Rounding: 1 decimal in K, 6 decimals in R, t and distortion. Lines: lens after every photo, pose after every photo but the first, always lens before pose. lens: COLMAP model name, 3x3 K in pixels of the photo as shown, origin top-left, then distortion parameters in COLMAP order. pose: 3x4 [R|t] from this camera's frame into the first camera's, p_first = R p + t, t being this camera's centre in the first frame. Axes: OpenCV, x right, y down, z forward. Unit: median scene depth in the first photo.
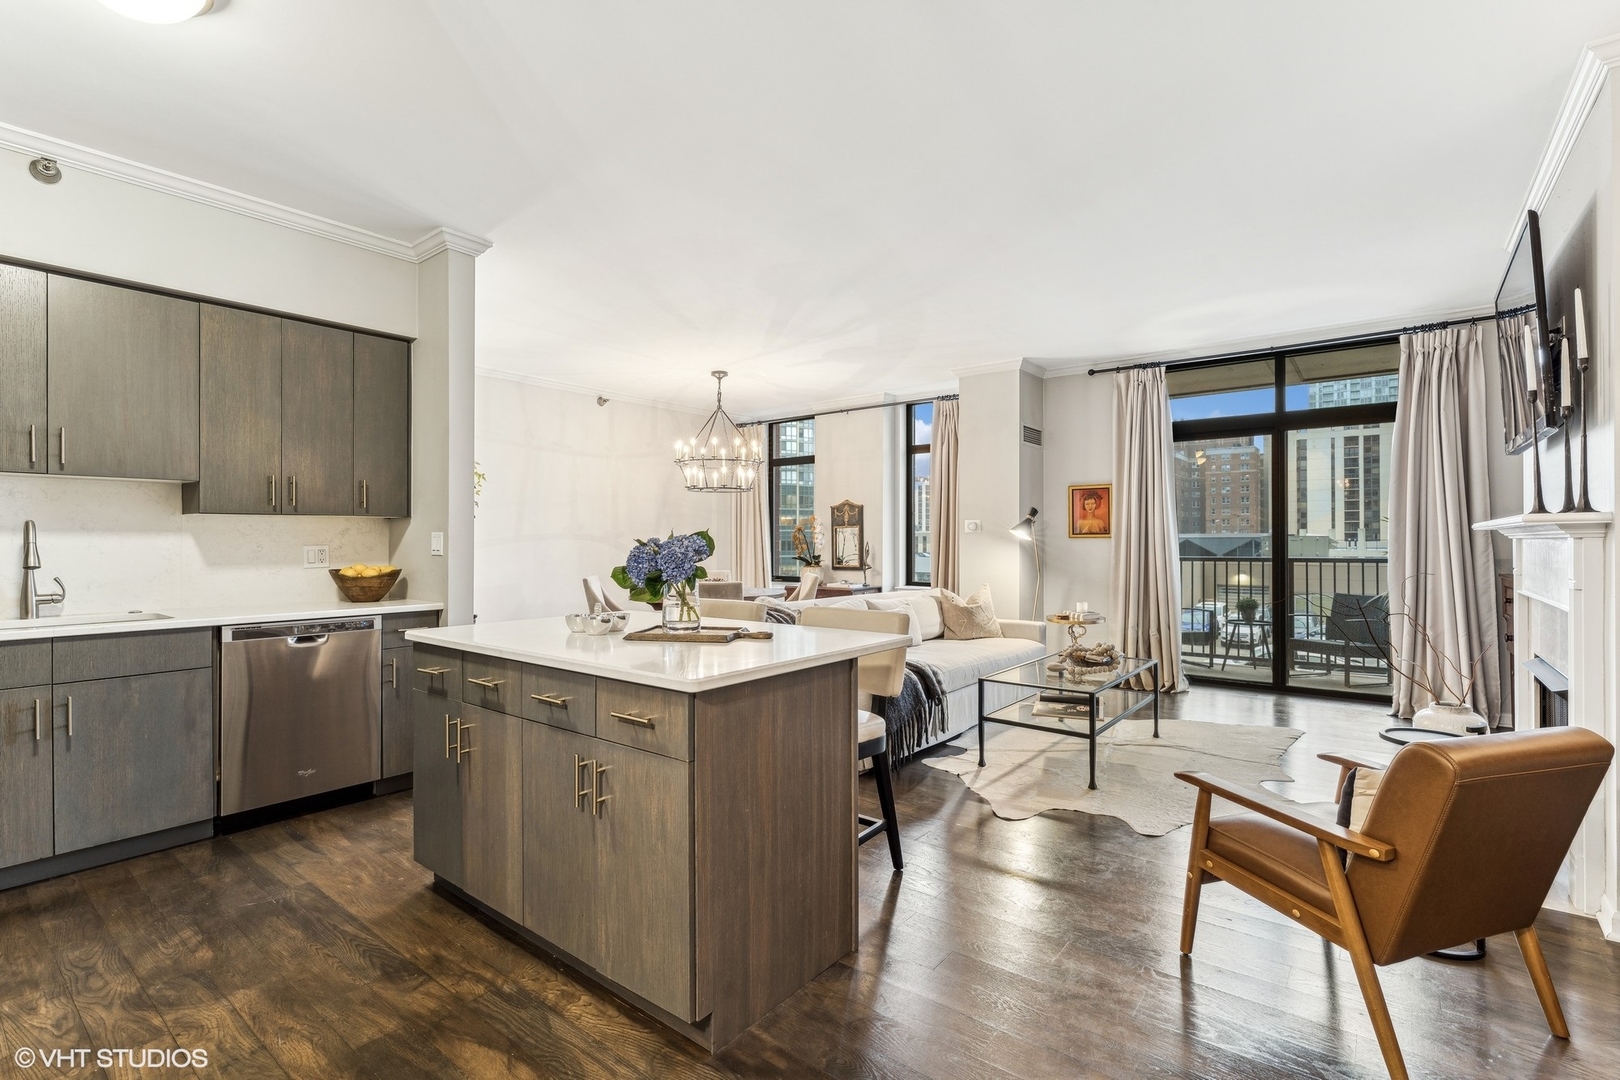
lens RADIAL K [[742.4, 0, 812.5], [0, 742.4, 542.8], [0, 0, 1]] dist [-0.000699, 0.001880]
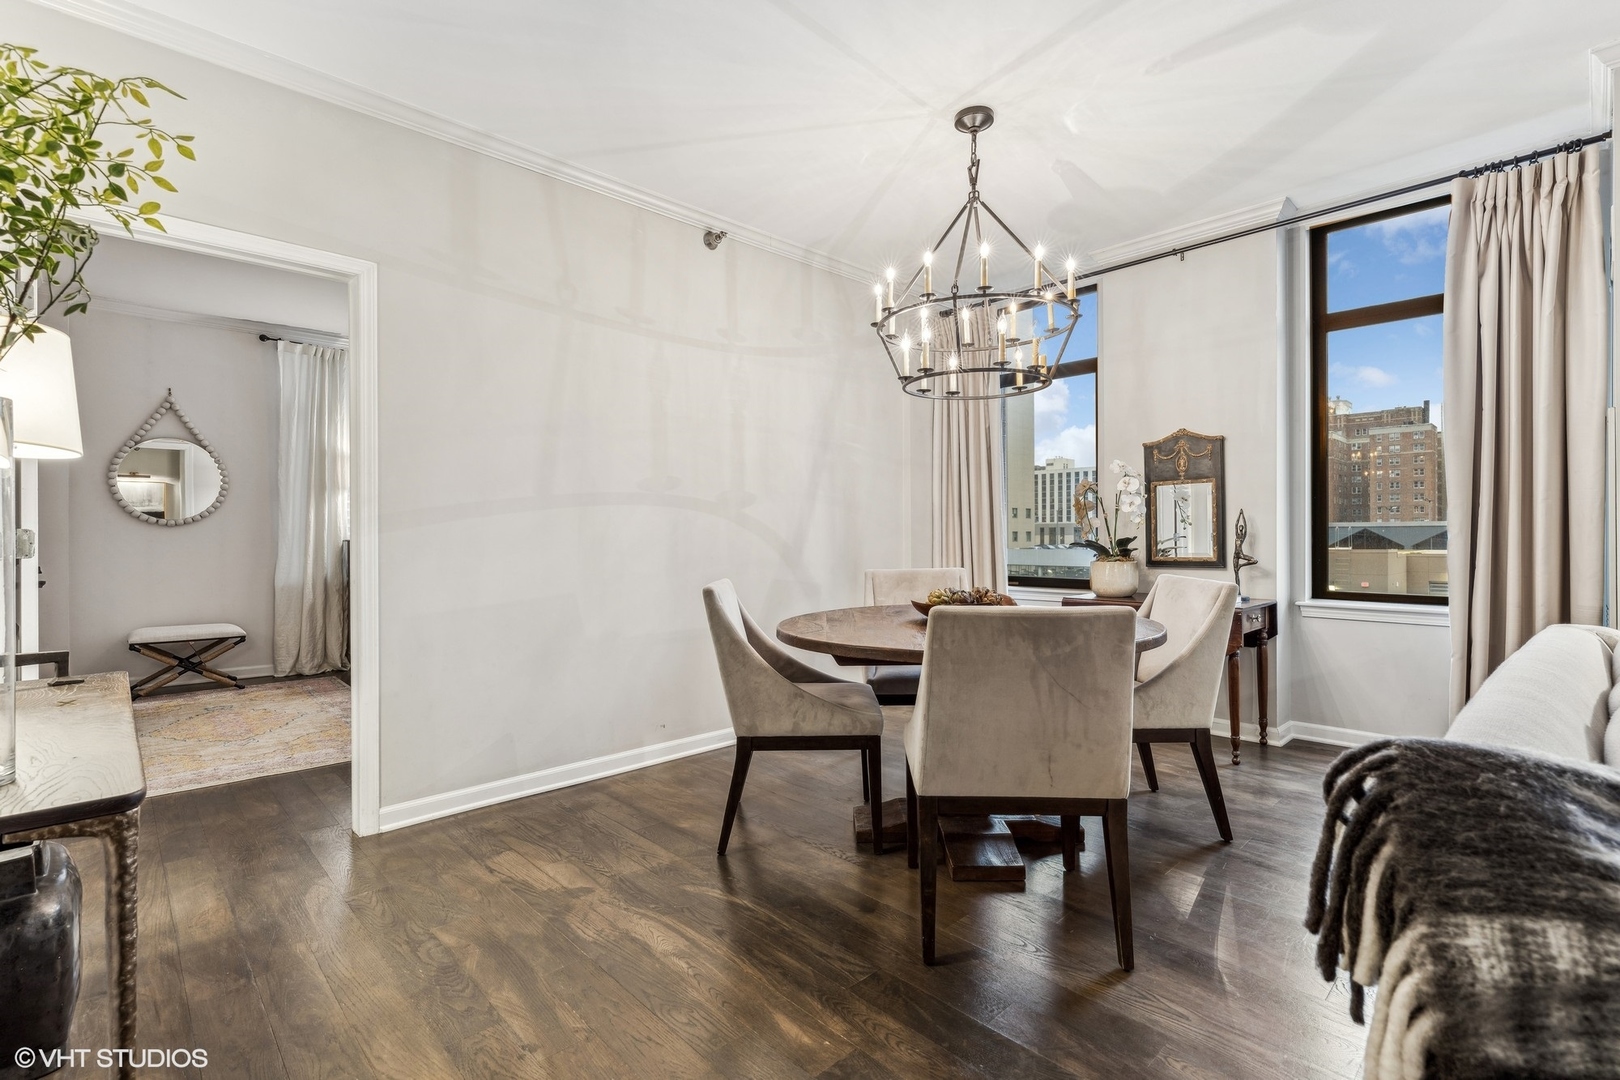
lens RADIAL K [[742.4, 0, 806.0], [0, 742.4, 531.9], [0, 0, 1]] dist [-0.000699, 0.001880]
pose [[0.988652, -0.004934, -0.150142, -0.133228], [0.004177, 0.999977, -0.005358, 0.014548], [0.150165, 0.004670, 0.988650, 0.465674]]
